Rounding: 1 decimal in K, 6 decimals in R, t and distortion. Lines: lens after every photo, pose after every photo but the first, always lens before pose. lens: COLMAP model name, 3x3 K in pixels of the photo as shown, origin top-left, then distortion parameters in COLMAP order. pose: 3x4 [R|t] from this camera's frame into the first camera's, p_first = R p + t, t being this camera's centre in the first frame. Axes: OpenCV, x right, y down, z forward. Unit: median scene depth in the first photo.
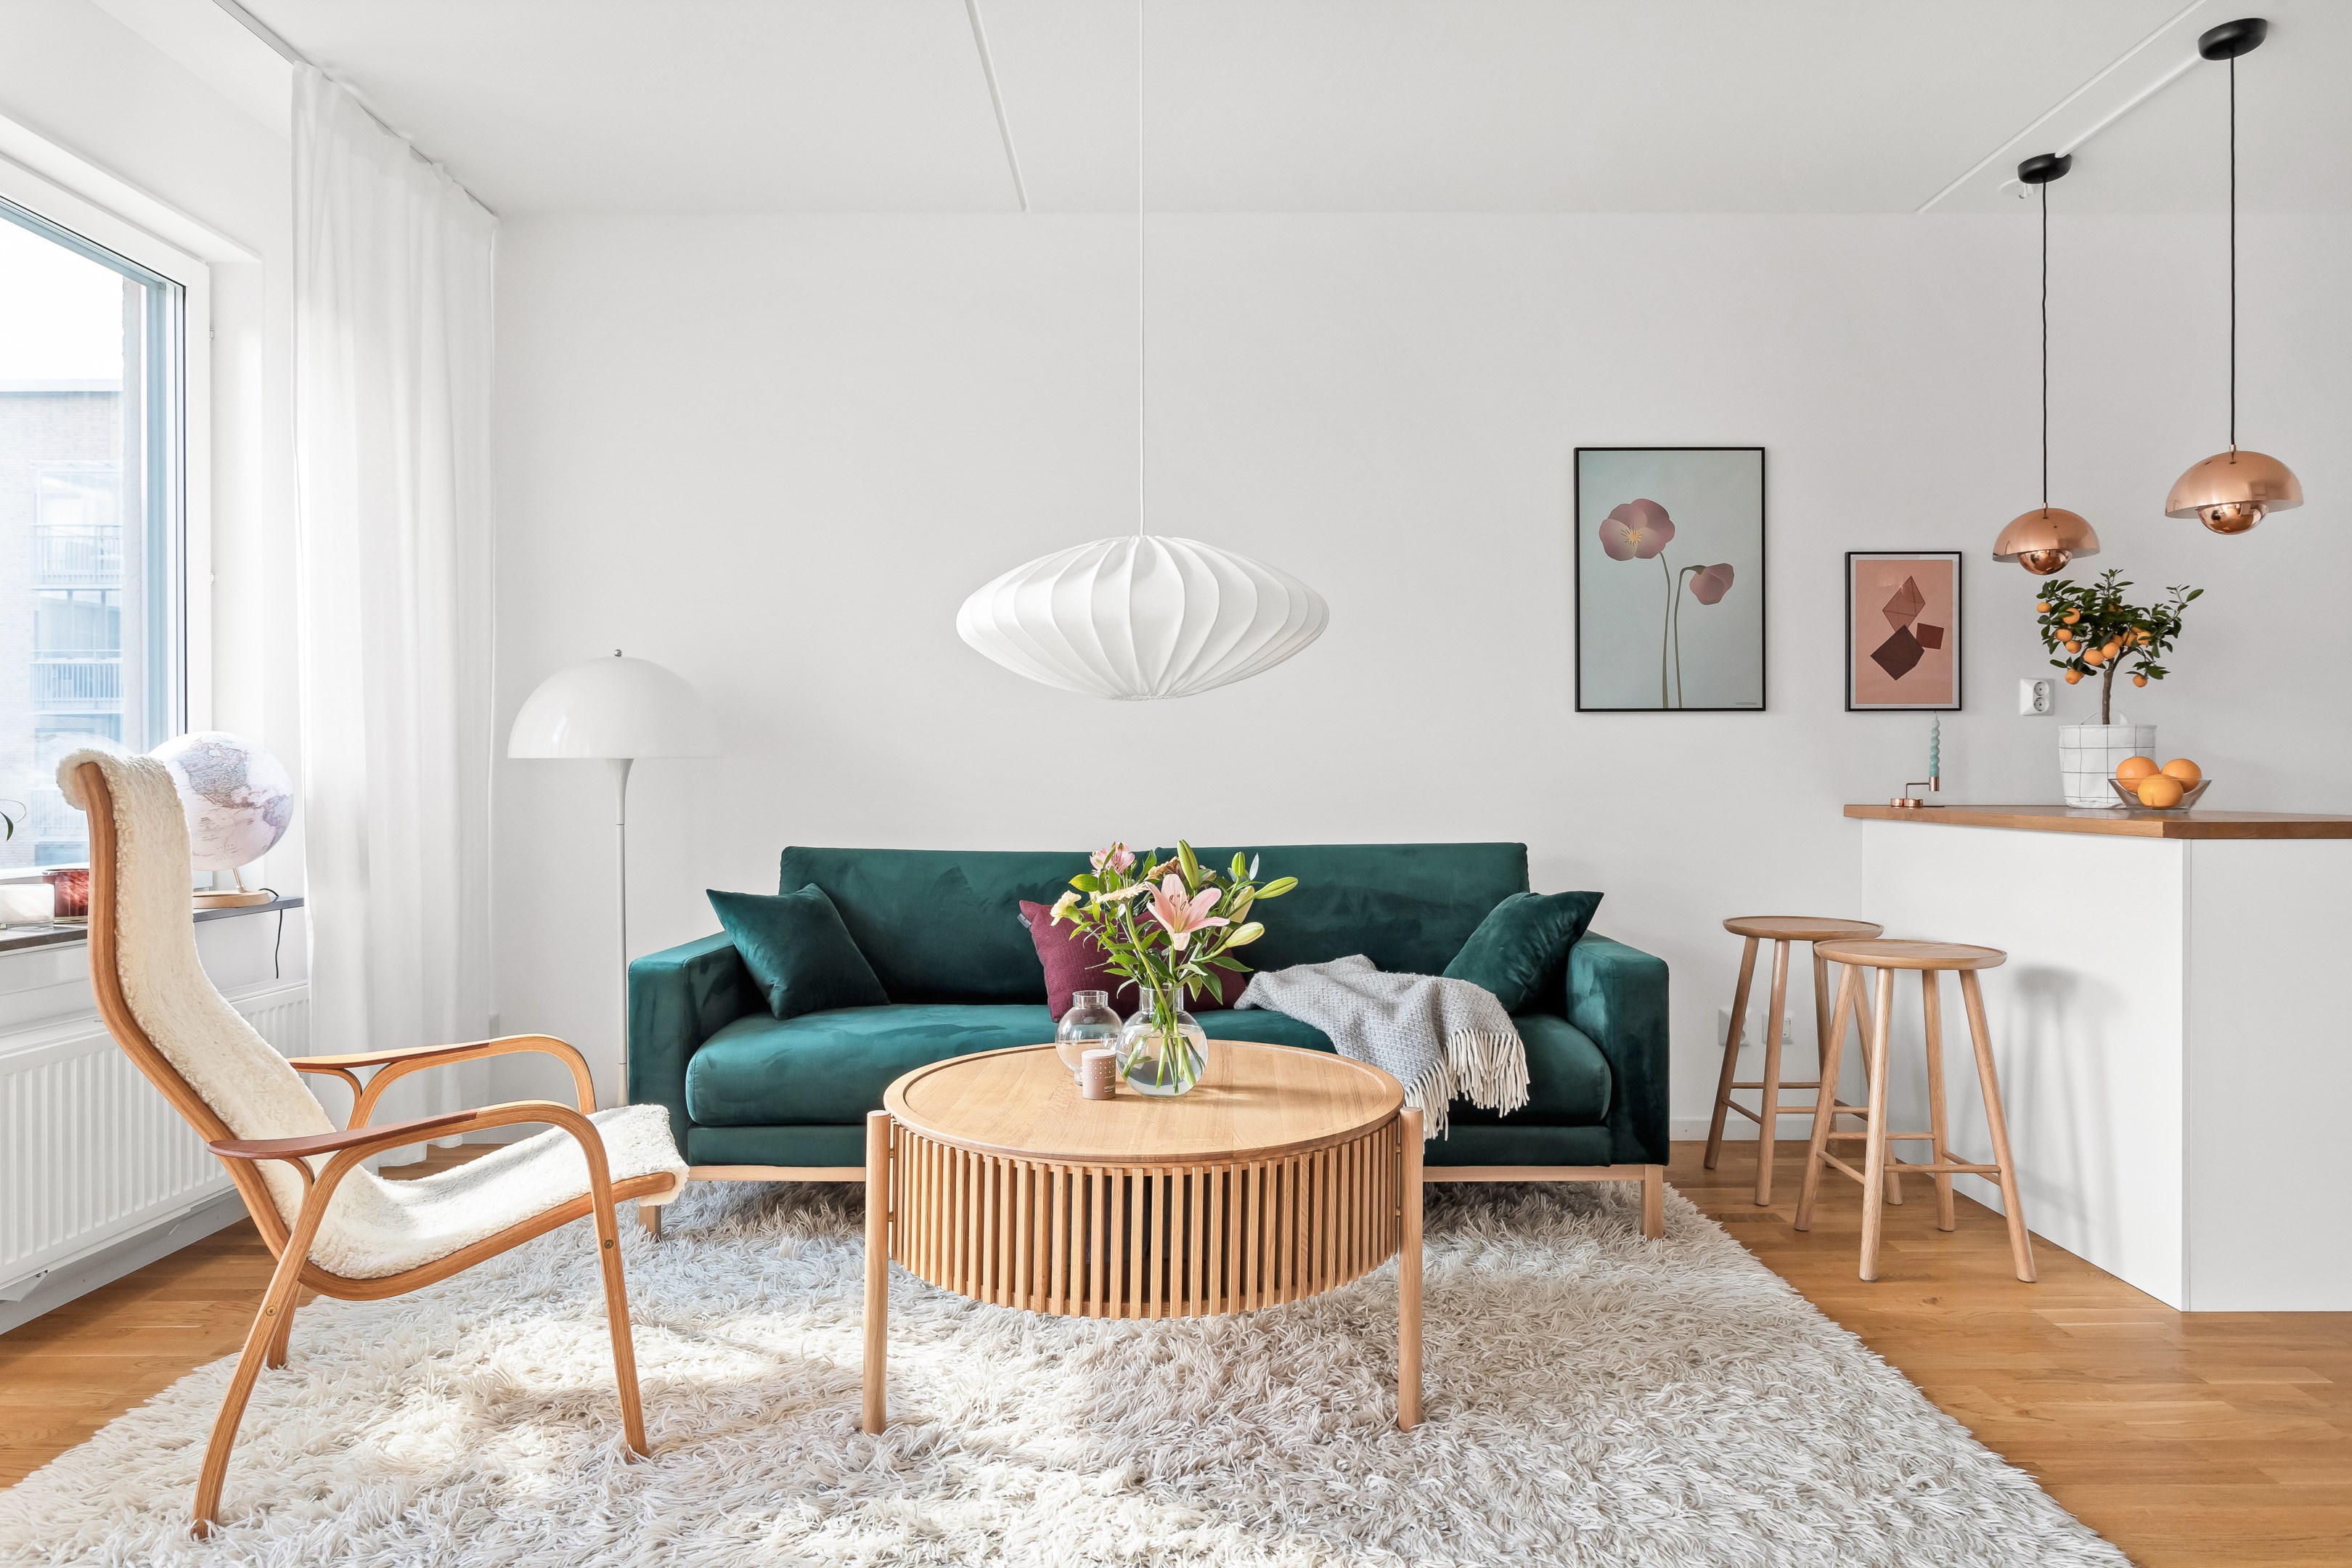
lens RADIAL K [[1430.8, 0, 1169.0], [0, 1430.8, 781.6], [0, 0, 1]] dist [-0.008019, 0.007359]
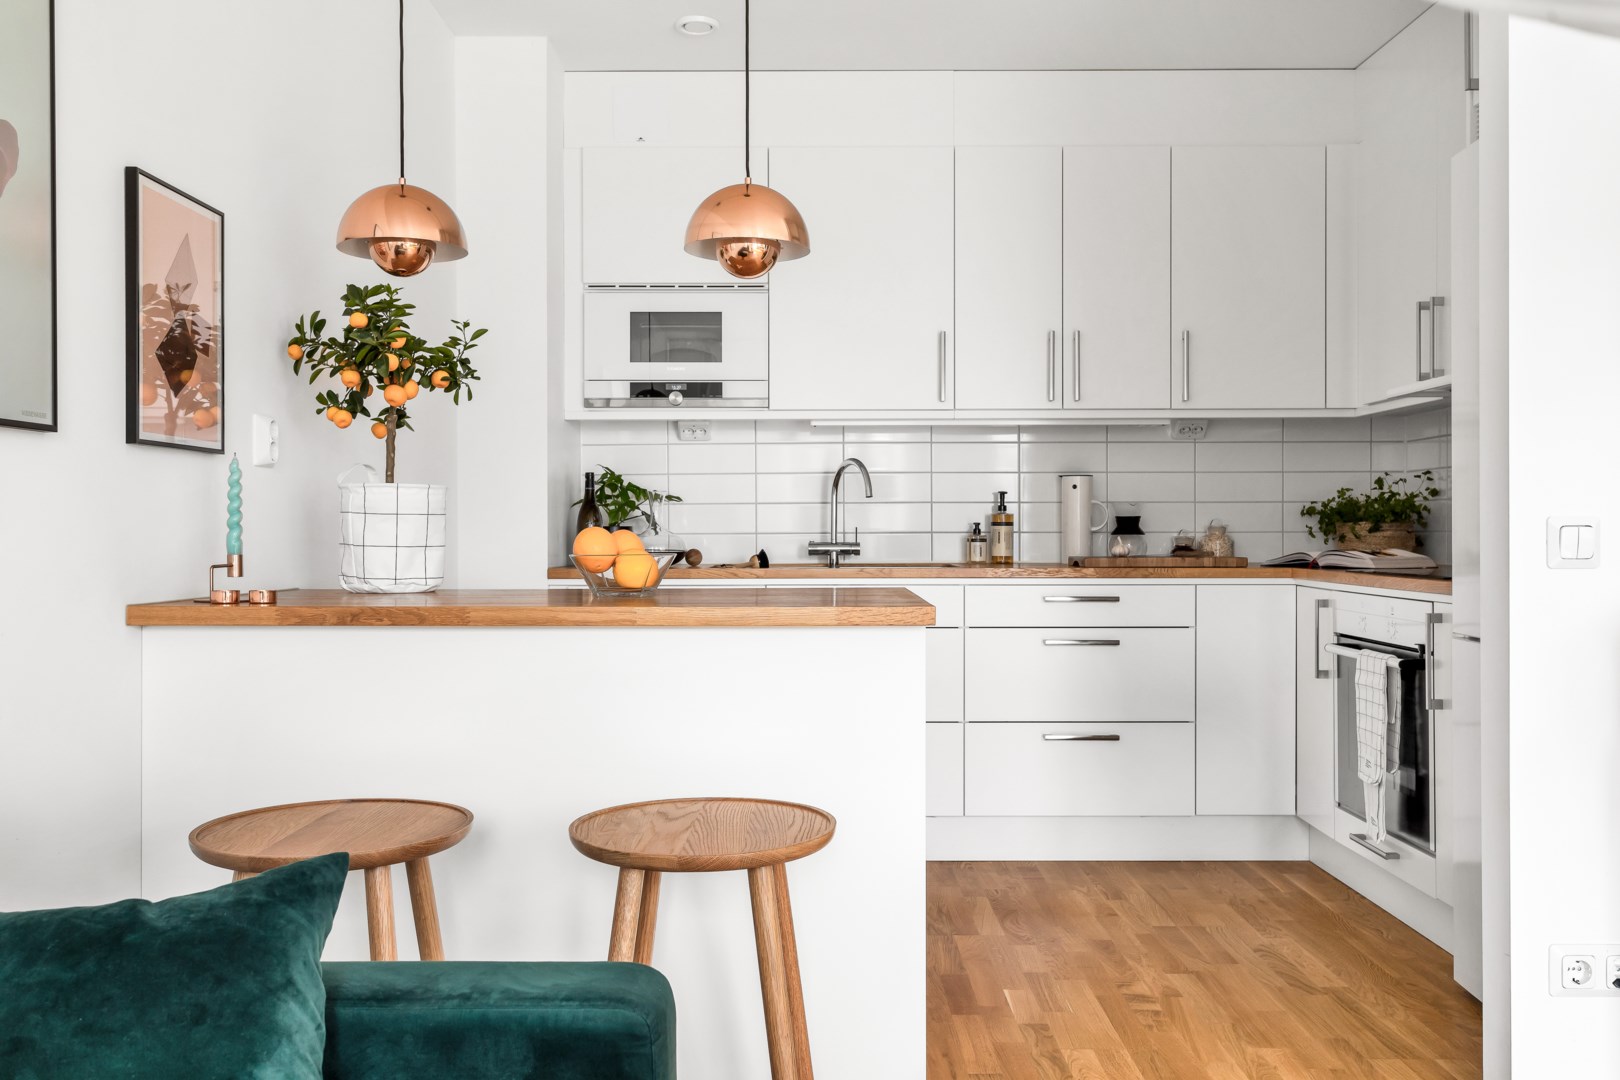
lens RADIAL K [[1346.3, 0, 815.4], [0, 1346.3, 531.5], [0, 0, 1]] dist [-0.000442, -0.008976]
pose [[-0.003145, 0.000644, 0.999995, -0.084776], [0.007741, 0.999970, -0.000620, -0.013917], [-0.999965, 0.007739, -0.003150, 0.904813]]
